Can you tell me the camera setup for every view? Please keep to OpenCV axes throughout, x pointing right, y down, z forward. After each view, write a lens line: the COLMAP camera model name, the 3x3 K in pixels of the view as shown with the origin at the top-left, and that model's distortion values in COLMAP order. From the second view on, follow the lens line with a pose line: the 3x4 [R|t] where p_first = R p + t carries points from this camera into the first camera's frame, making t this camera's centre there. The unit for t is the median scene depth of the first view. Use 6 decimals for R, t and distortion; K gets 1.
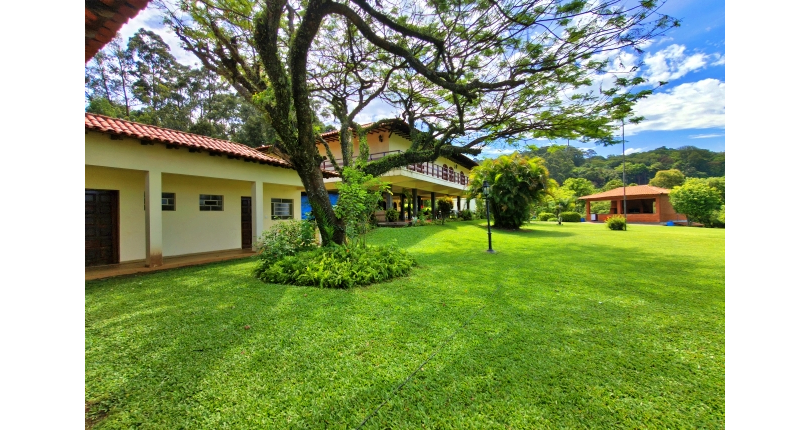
lens RADIAL K [[272.5, 0, 405.0], [0, 272.5, 215.0], [0, 0, 1]] dist [-0.002068, -0.000135]
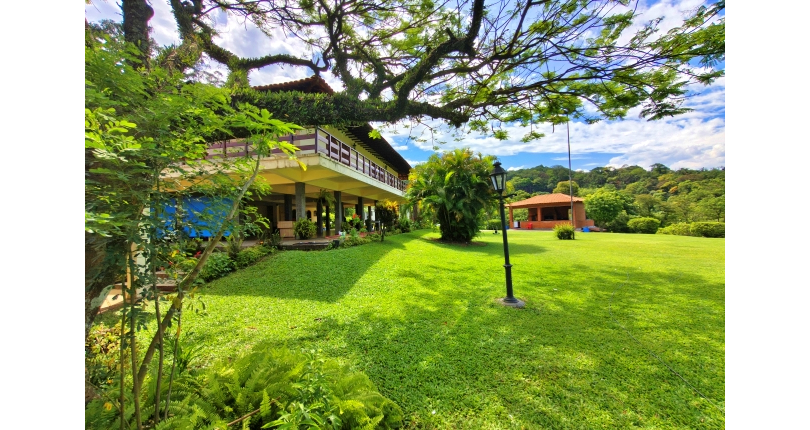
lens RADIAL K [[272.5, 0, 405.0], [0, 272.5, 215.0], [0, 0, 1]] dist [-0.002068, -0.000135]
pose [[0.954476, -0.008878, 0.298156, -0.011753], [0.018858, 0.999353, -0.030613, -0.007796], [-0.297692, 0.034842, 0.954026, 0.287866]]
